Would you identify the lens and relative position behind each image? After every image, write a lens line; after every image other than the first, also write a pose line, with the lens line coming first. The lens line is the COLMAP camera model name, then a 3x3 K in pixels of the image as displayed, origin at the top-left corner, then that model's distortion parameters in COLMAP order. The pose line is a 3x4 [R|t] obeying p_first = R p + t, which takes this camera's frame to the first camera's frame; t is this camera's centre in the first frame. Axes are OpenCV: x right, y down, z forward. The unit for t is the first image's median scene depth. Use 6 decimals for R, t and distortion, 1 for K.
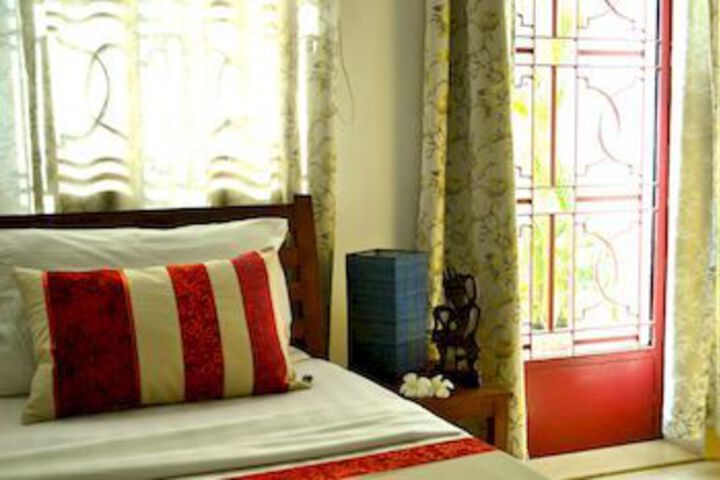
lens RADIAL K [[985.0, 0, 357.1], [0, 985.0, 238.4], [0, 0, 1]] dist [0.101790, 0.000000]
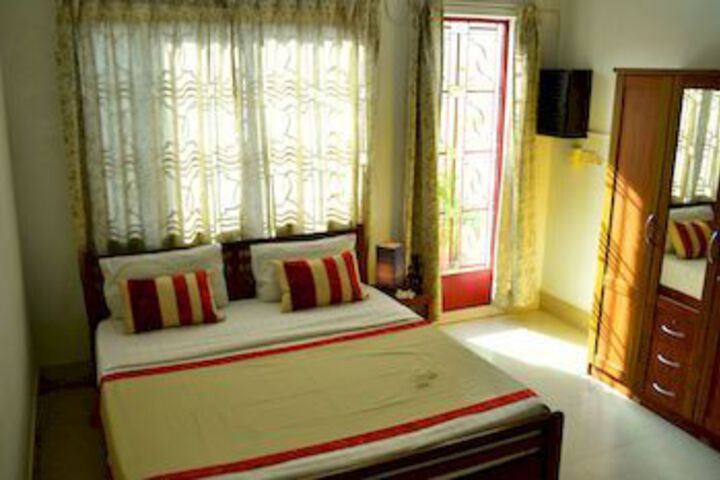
lens RADIAL K [[683.8, 0, 361.3], [0, 683.8, 241.5], [0, 0, 1]] dist [-0.052533, 0.000000]
pose [[0.998689, 0.000312, 0.051195, -0.148624], [-0.008384, 0.987477, 0.157541, -0.292772], [-0.050505, -0.157763, 0.986185, -0.859359]]
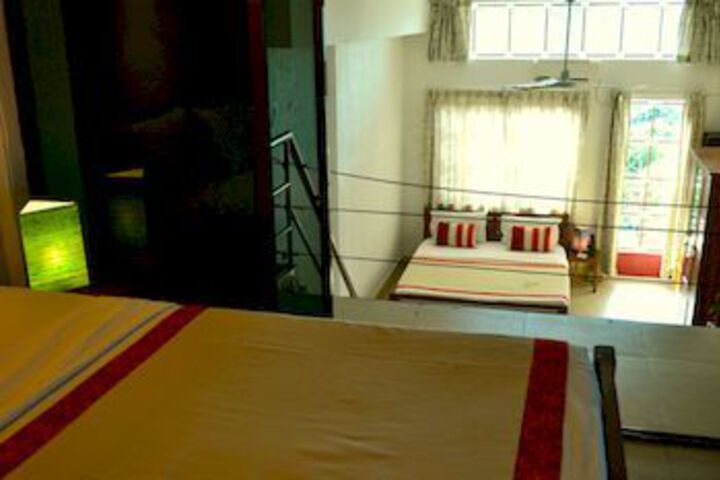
lens RADIAL K [[753.4, 0, 360.2], [0, 753.4, 240.5], [0, 0, 1]] dist [-0.000410, 0.000000]
pose [[0.803726, 0.168358, -0.570684, 1.278134], [-0.045758, 0.973782, 0.222832, -0.699210], [0.593237, -0.152983, 0.790358, -2.591514]]
